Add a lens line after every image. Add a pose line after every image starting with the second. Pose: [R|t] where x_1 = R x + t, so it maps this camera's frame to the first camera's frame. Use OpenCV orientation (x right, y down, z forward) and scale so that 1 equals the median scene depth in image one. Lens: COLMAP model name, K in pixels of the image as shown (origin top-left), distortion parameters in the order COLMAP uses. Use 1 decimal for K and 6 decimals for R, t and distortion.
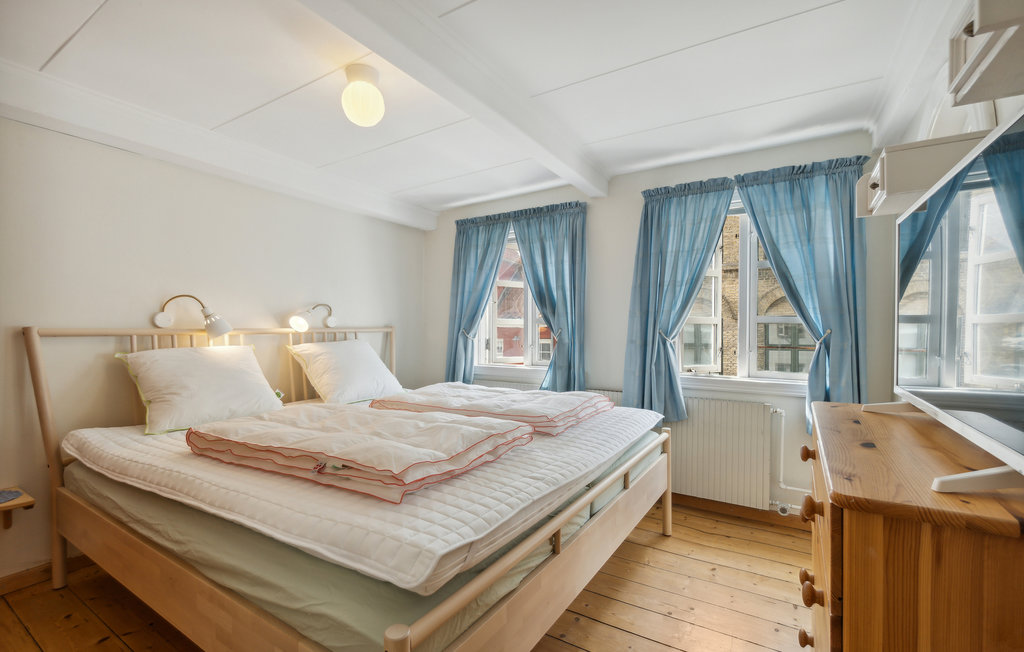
lens RADIAL K [[448.6, 0, 512.1], [0, 448.6, 325.5], [0, 0, 1]] dist [0.000495, -0.000013]
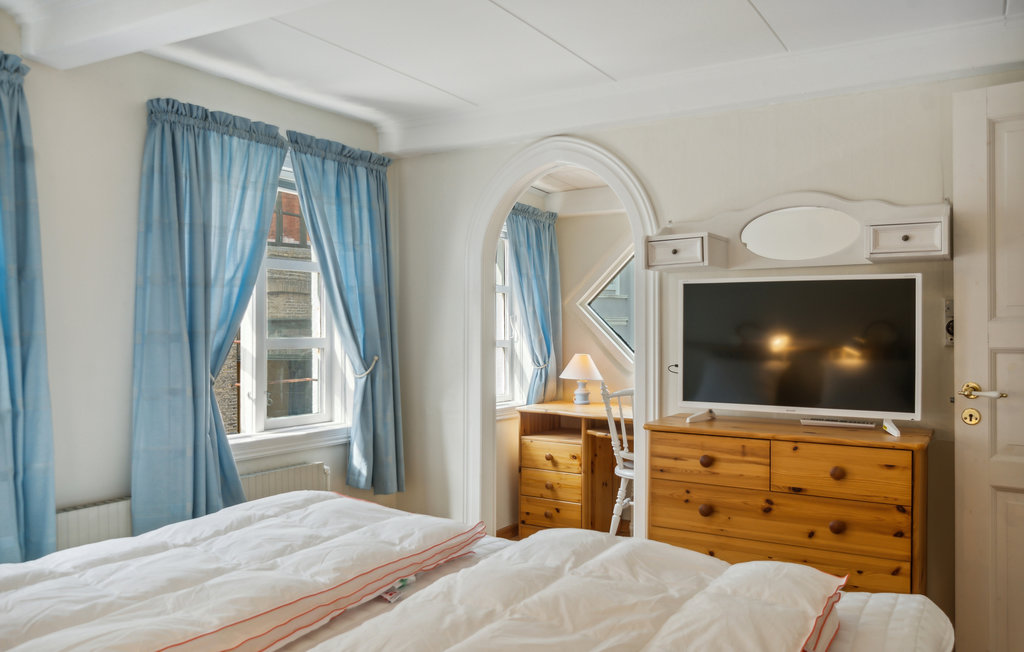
lens RADIAL K [[782.1, 0, 512.8], [0, 782.1, 327.8], [0, 0, 1]] dist [-0.005681, -0.001132]
pose [[-0.003576, 0.002578, 0.999990, -0.674144], [0.013250, 0.999909, -0.002531, -0.032970], [-0.999906, 0.013241, -0.003610, 0.679554]]
